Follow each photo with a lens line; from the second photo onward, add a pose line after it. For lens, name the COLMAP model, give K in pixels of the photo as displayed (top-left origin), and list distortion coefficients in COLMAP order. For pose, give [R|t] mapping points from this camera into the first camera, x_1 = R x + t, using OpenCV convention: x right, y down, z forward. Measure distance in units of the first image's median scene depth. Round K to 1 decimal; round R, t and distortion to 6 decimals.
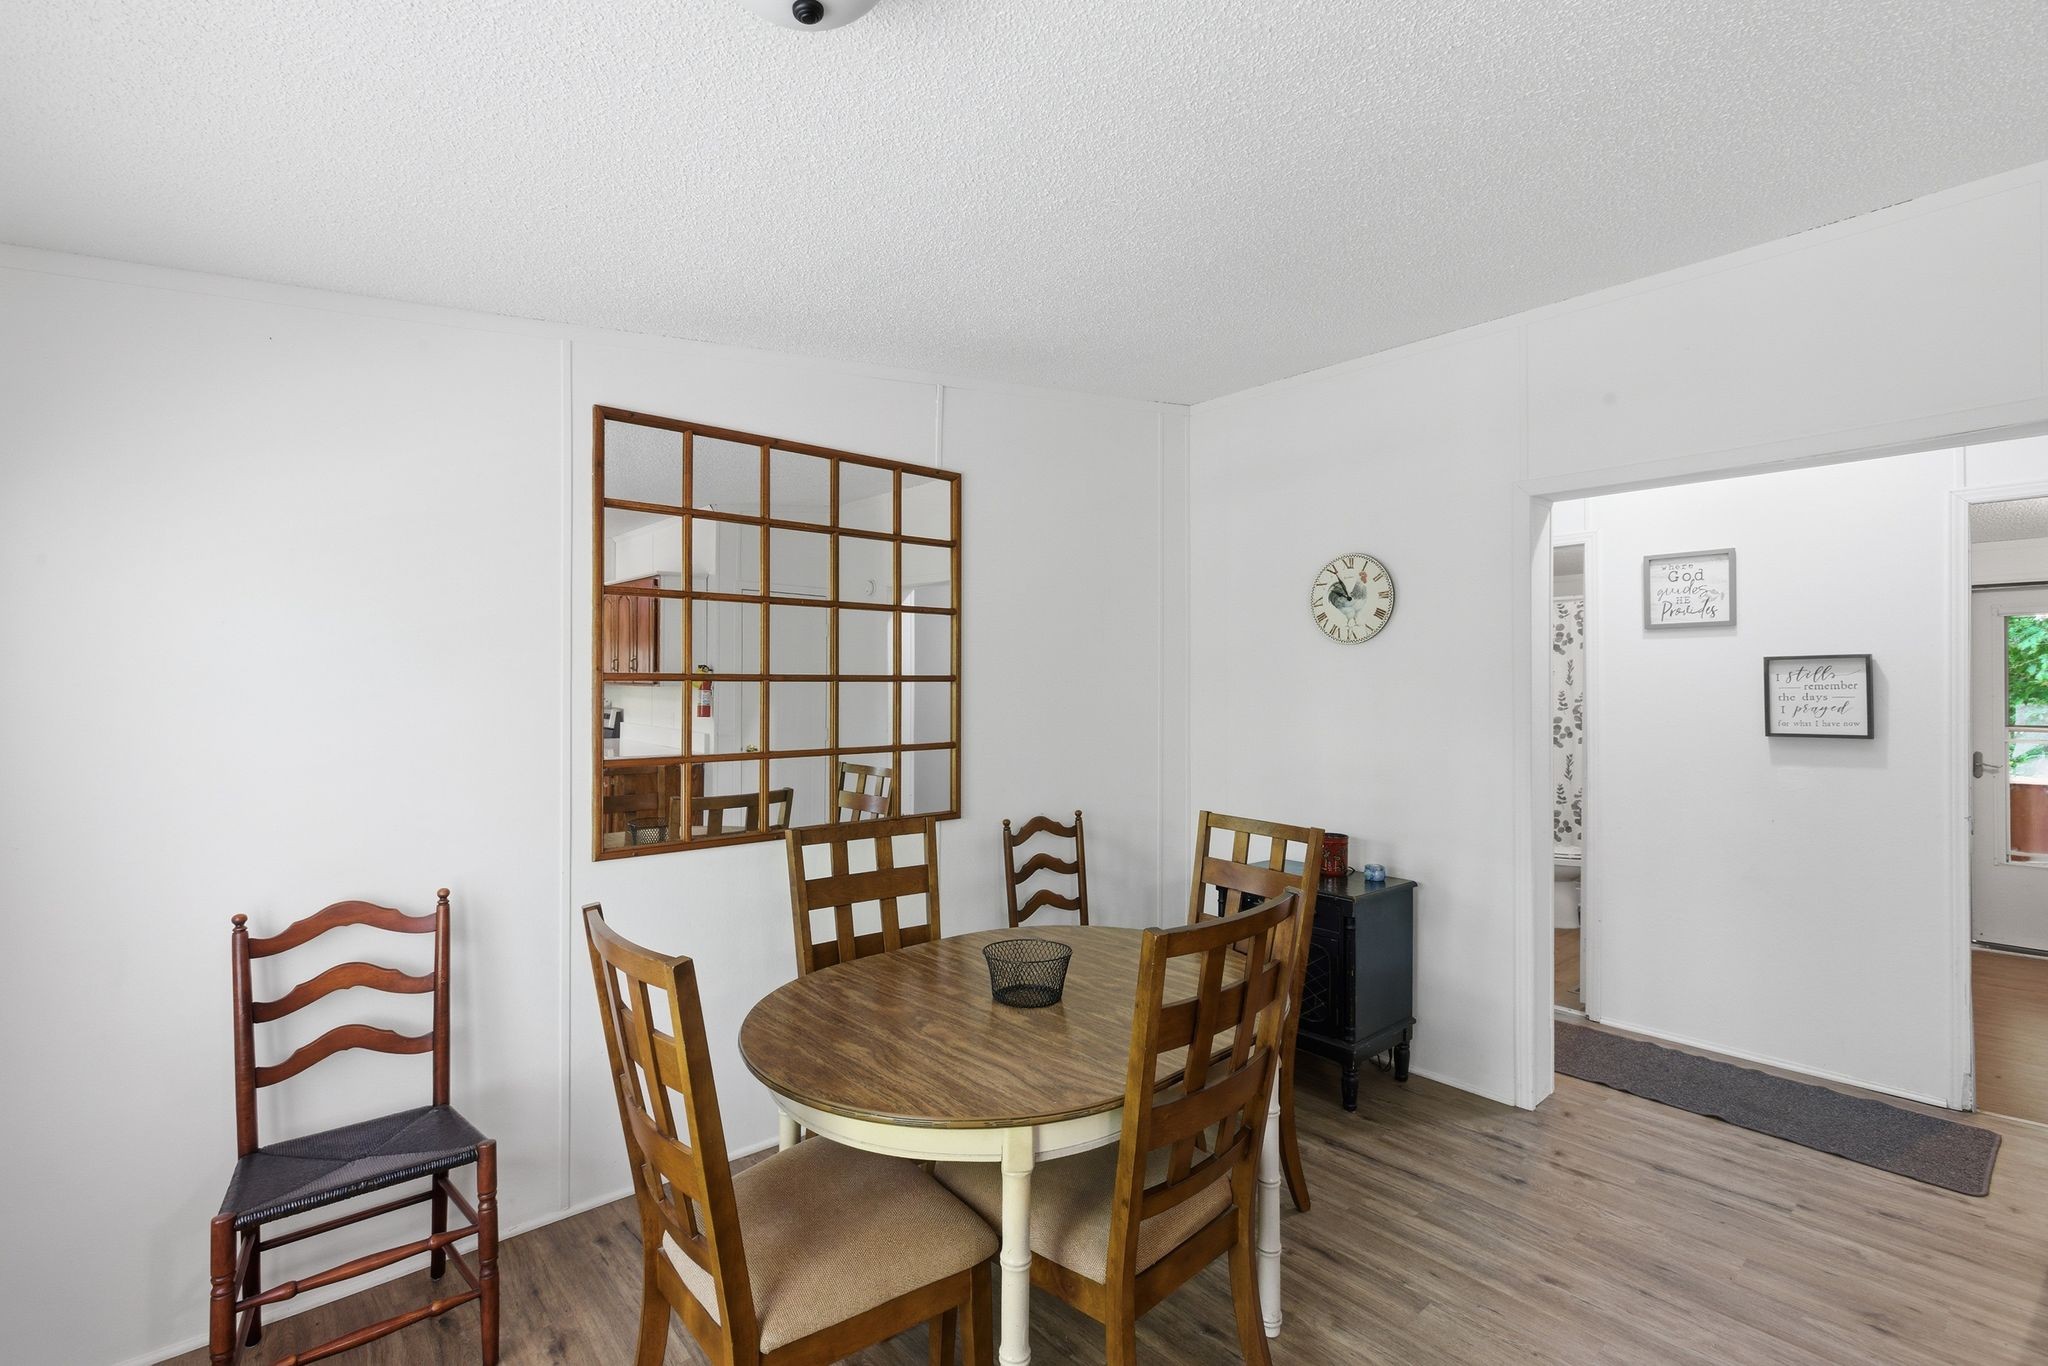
lens RADIAL K [[924.8, 0, 1010.5], [0, 924.8, 679.4], [0, 0, 1]] dist [-0.002783, 0.000131]
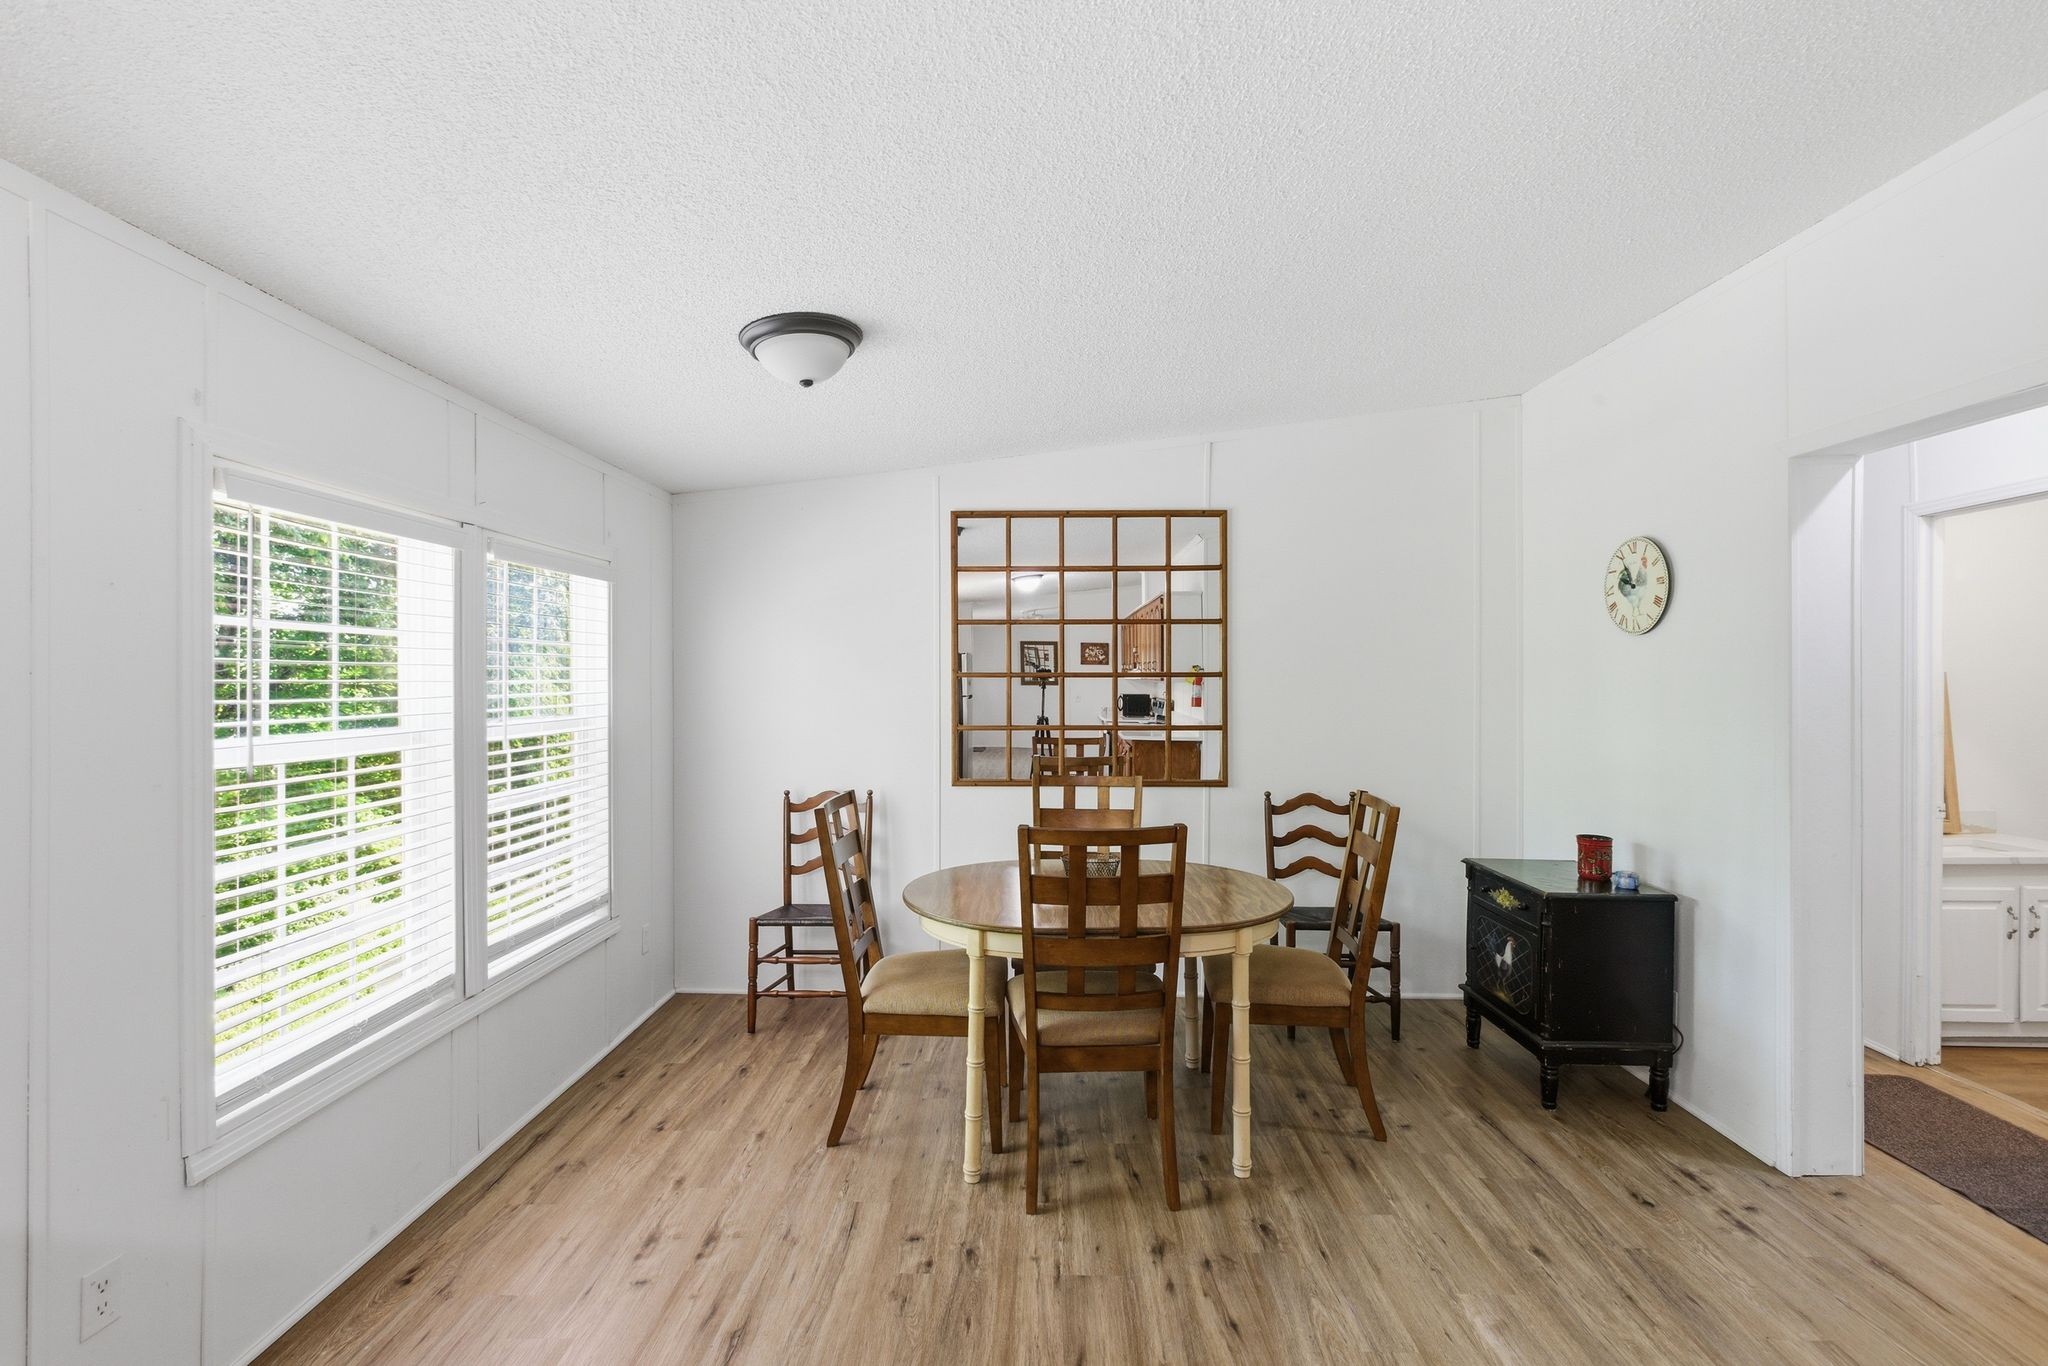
lens RADIAL K [[924.8, 0, 1010.5], [0, 924.8, 679.4], [0, 0, 1]] dist [-0.002783, 0.000131]
pose [[0.730857, -0.001553, -0.682529, 0.573909], [0.004305, 0.999988, 0.002334, 0.001233], [0.682517, -0.004645, 0.730855, -0.106727]]
